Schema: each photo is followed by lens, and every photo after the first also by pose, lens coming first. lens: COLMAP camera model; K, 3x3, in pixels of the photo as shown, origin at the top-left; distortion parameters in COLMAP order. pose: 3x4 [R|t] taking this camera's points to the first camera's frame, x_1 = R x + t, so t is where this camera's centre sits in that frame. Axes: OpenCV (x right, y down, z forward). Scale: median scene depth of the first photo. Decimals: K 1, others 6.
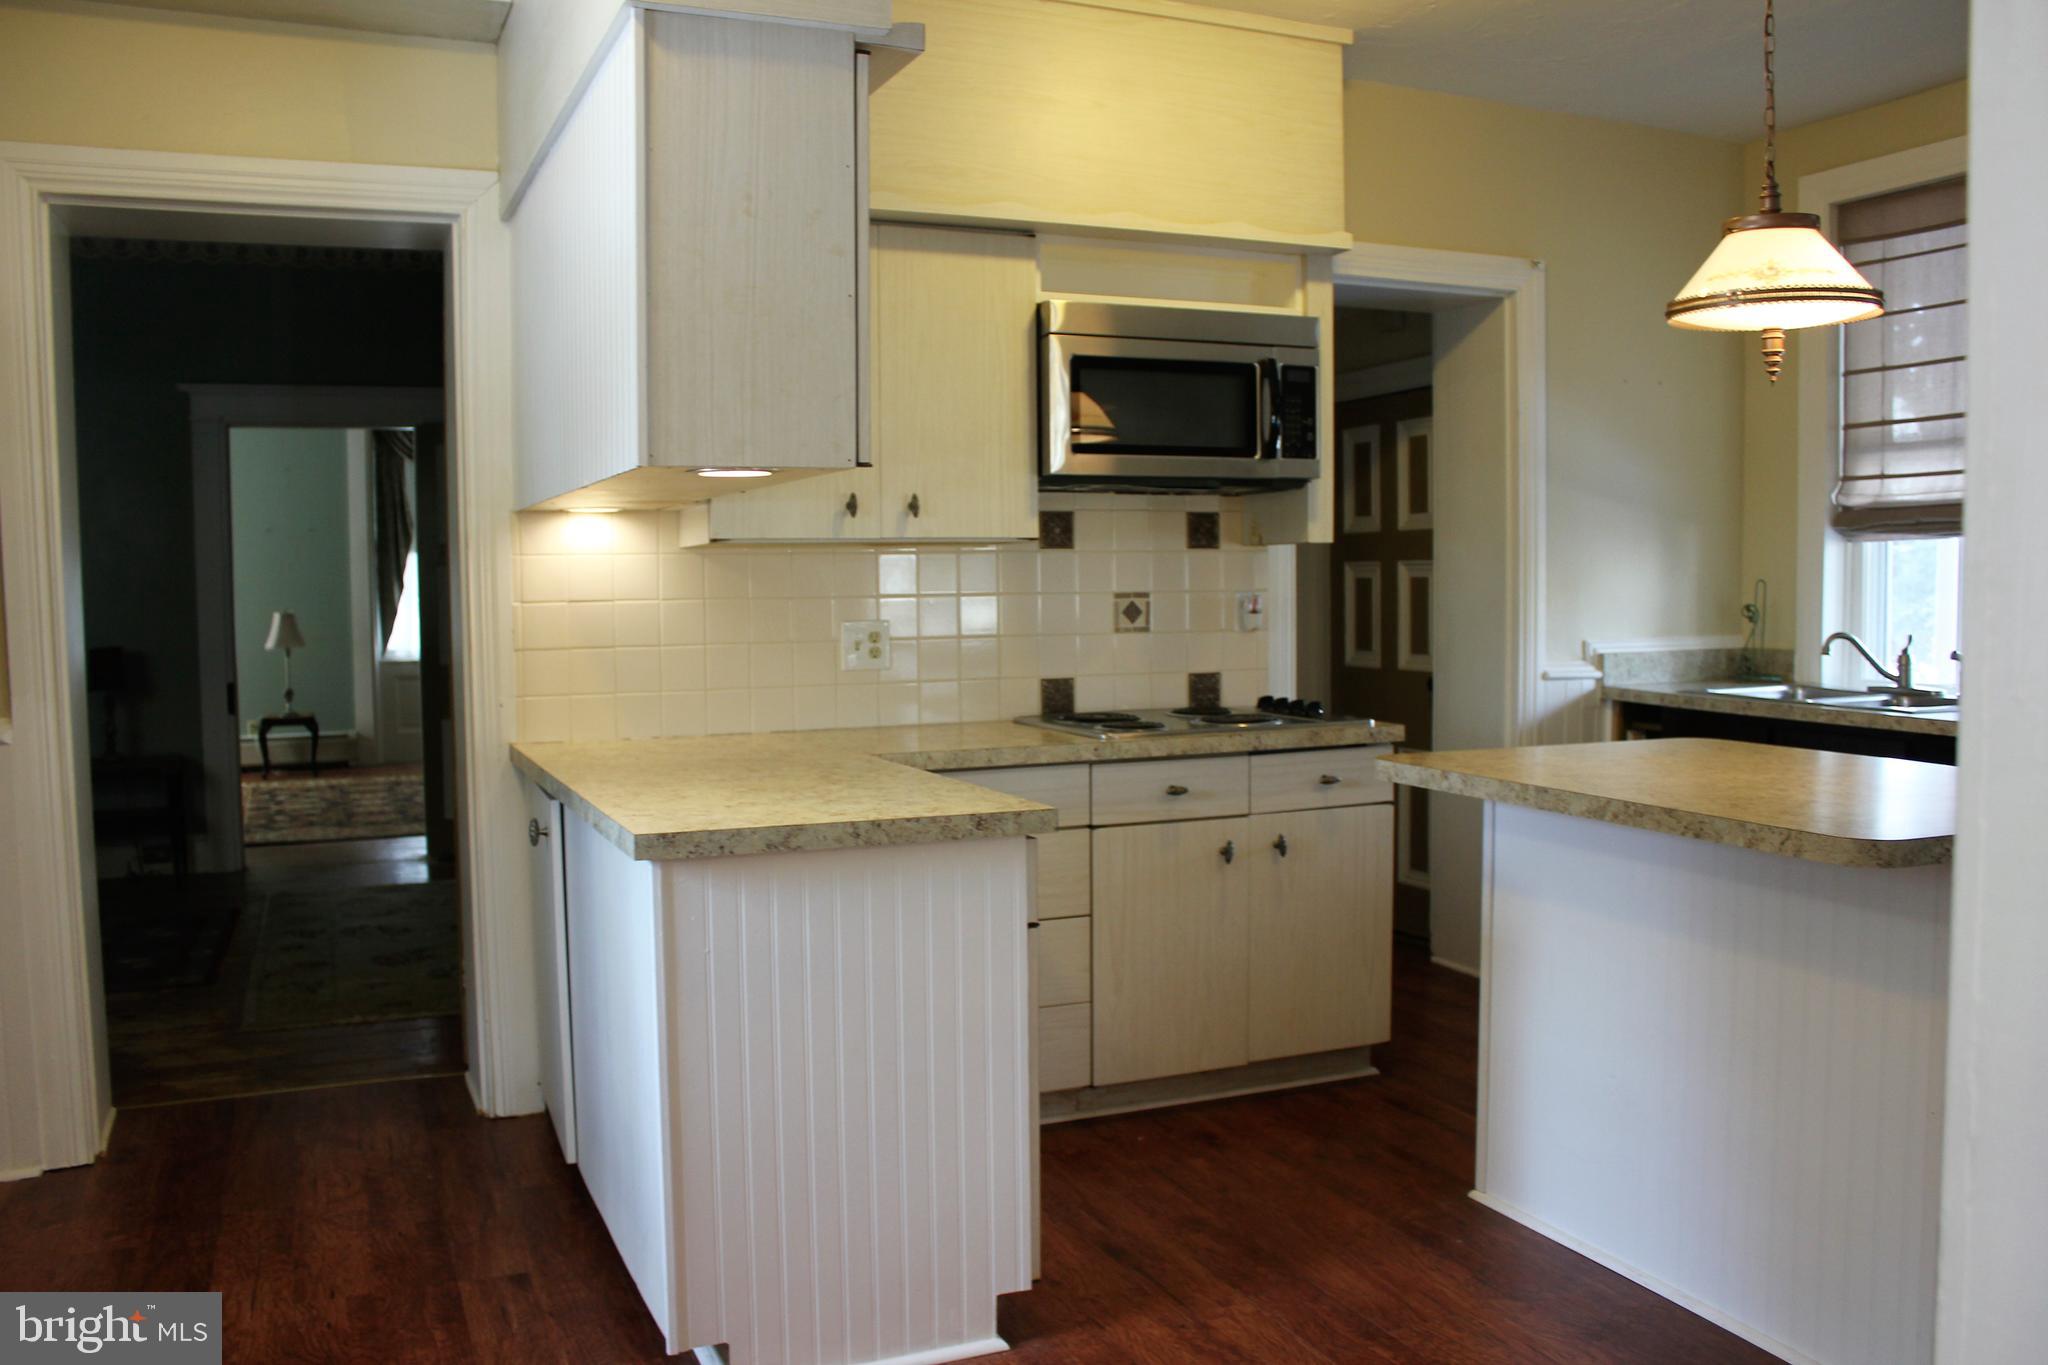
lens RADIAL K [[1696.7, 0, 1022.9], [0, 1696.7, 690.8], [0, 0, 1]] dist [-0.175181, 0.157674]
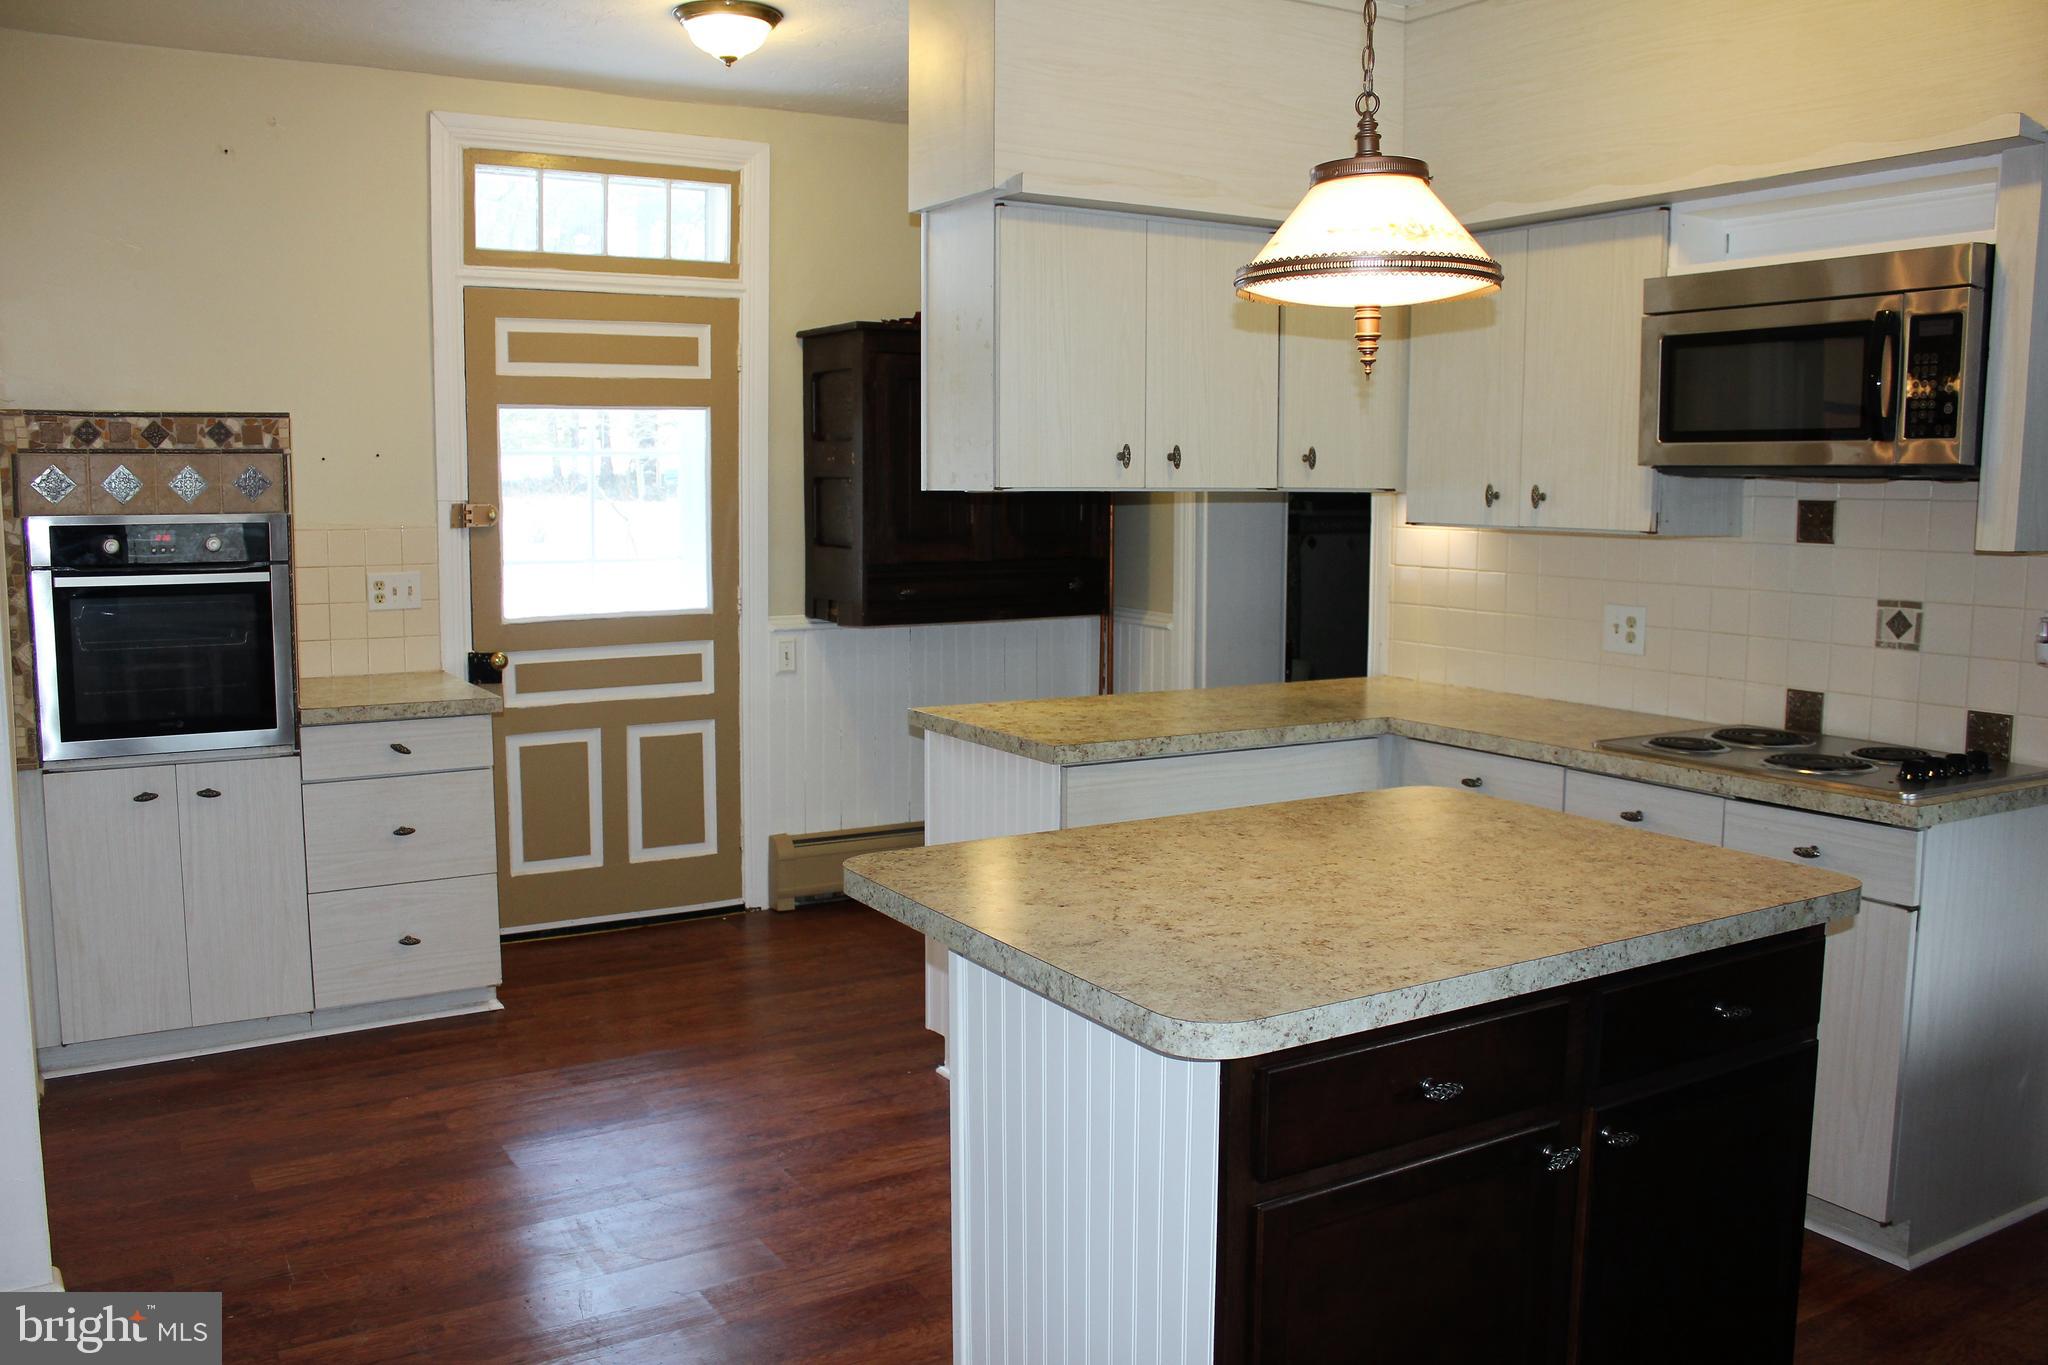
lens RADIAL K [[1696.7, 0, 1022.9], [0, 1696.7, 690.8], [0, 0, 1]] dist [-0.175181, 0.157674]
pose [[0.117837, 0.130970, -0.984358, 0.898878], [-0.072561, 0.989750, 0.123001, -0.091533], [0.990378, 0.056932, 0.126132, 0.544995]]
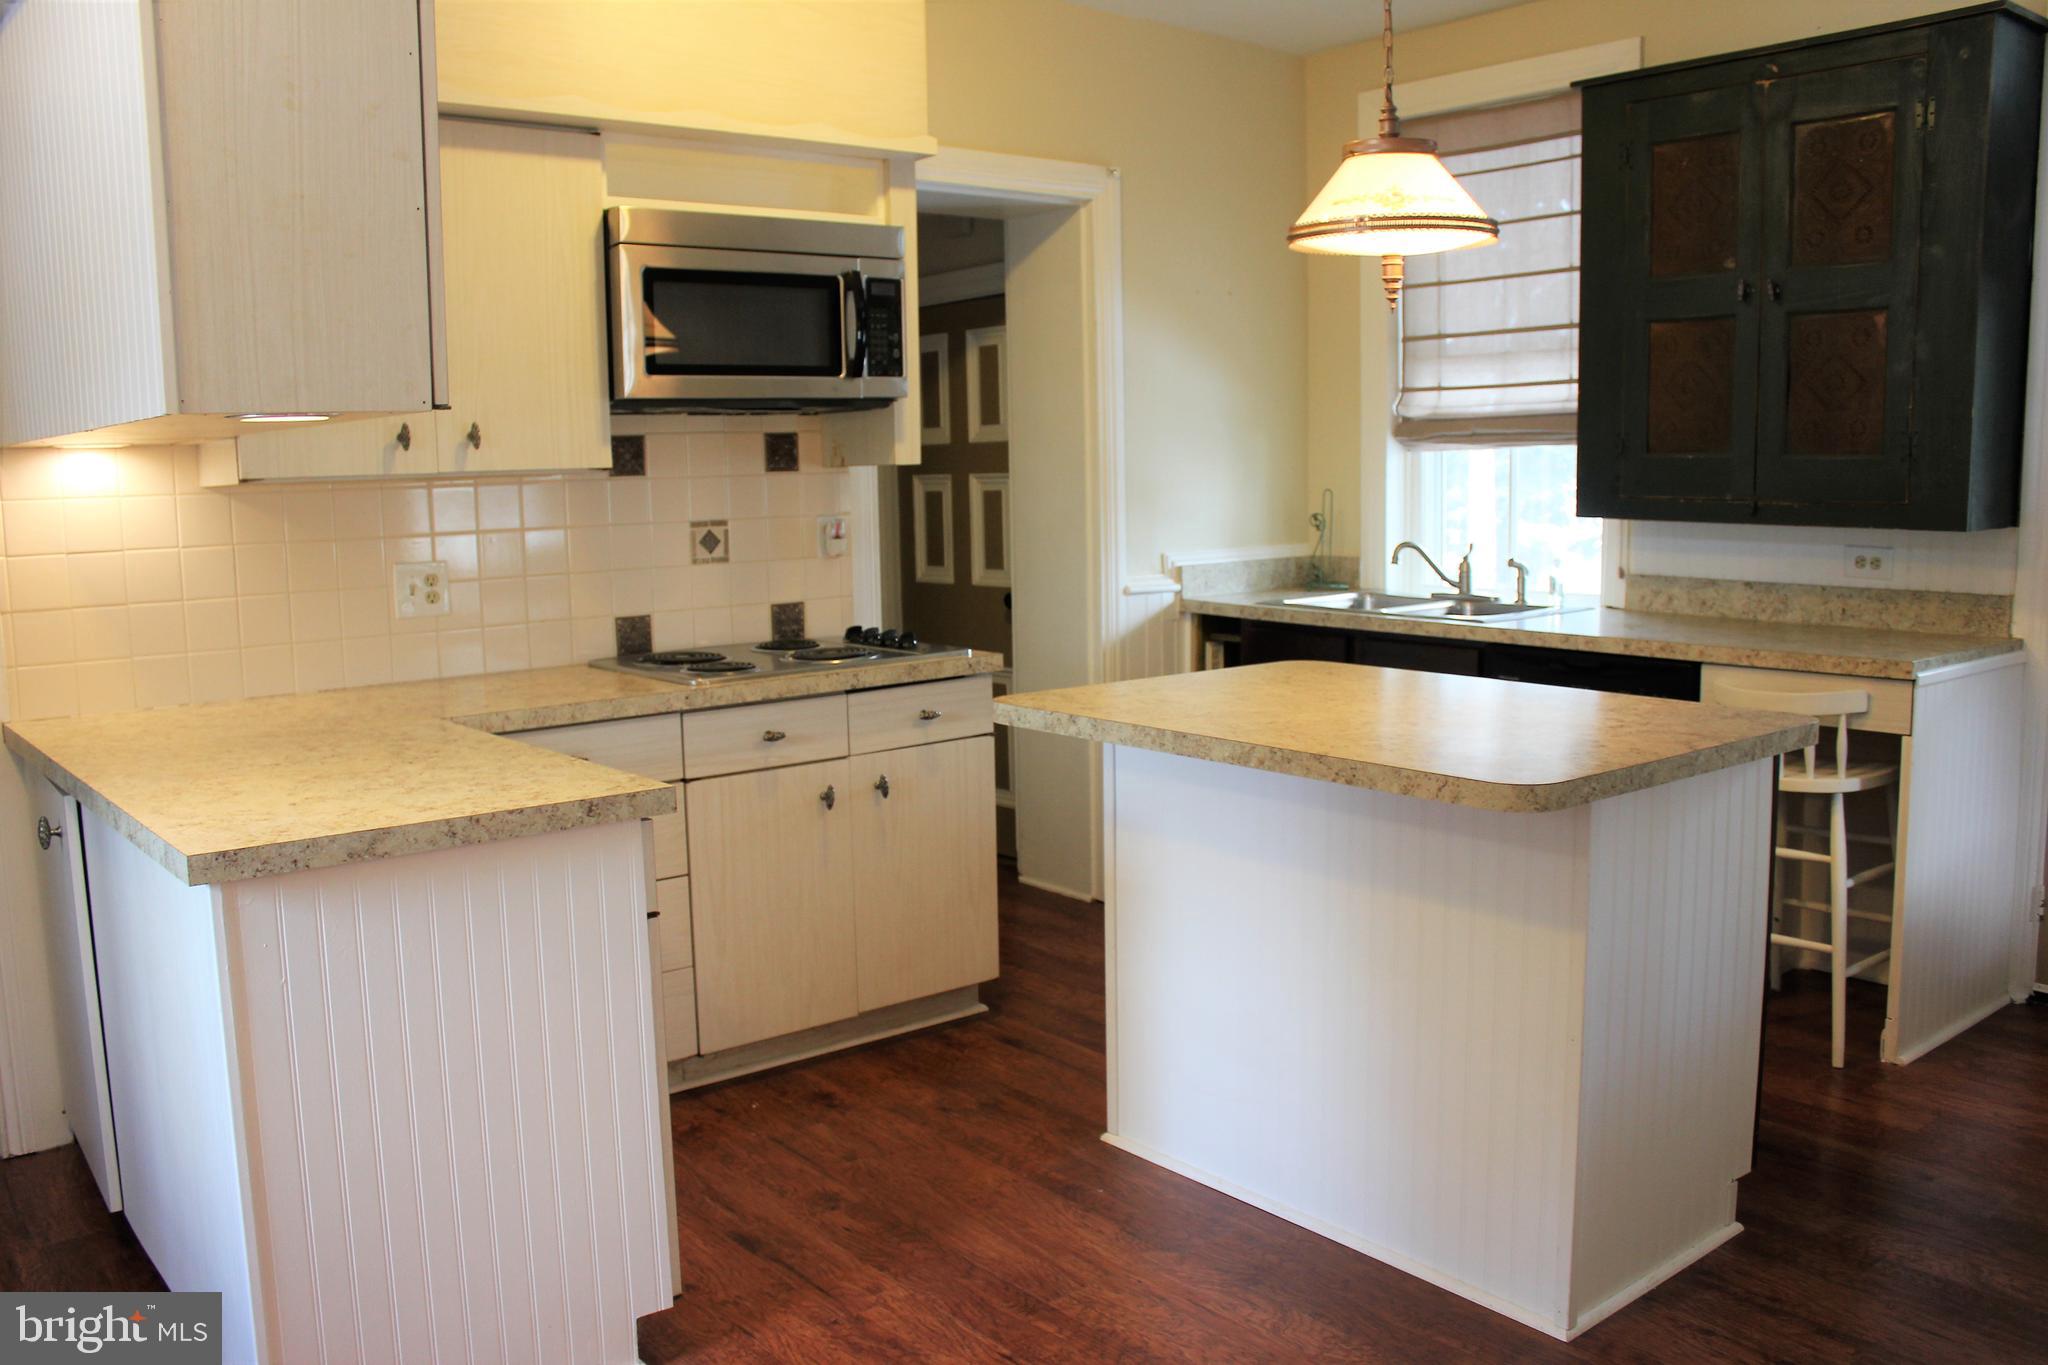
lens RADIAL K [[1696.7, 0, 1022.9], [0, 1696.7, 690.8], [0, 0, 1]] dist [-0.175181, 0.157674]
pose [[0.961478, -0.045111, 0.271154, -0.028480], [0.028127, 0.997410, 0.066199, -0.023727], [-0.273438, -0.056022, 0.960257, 0.062367]]
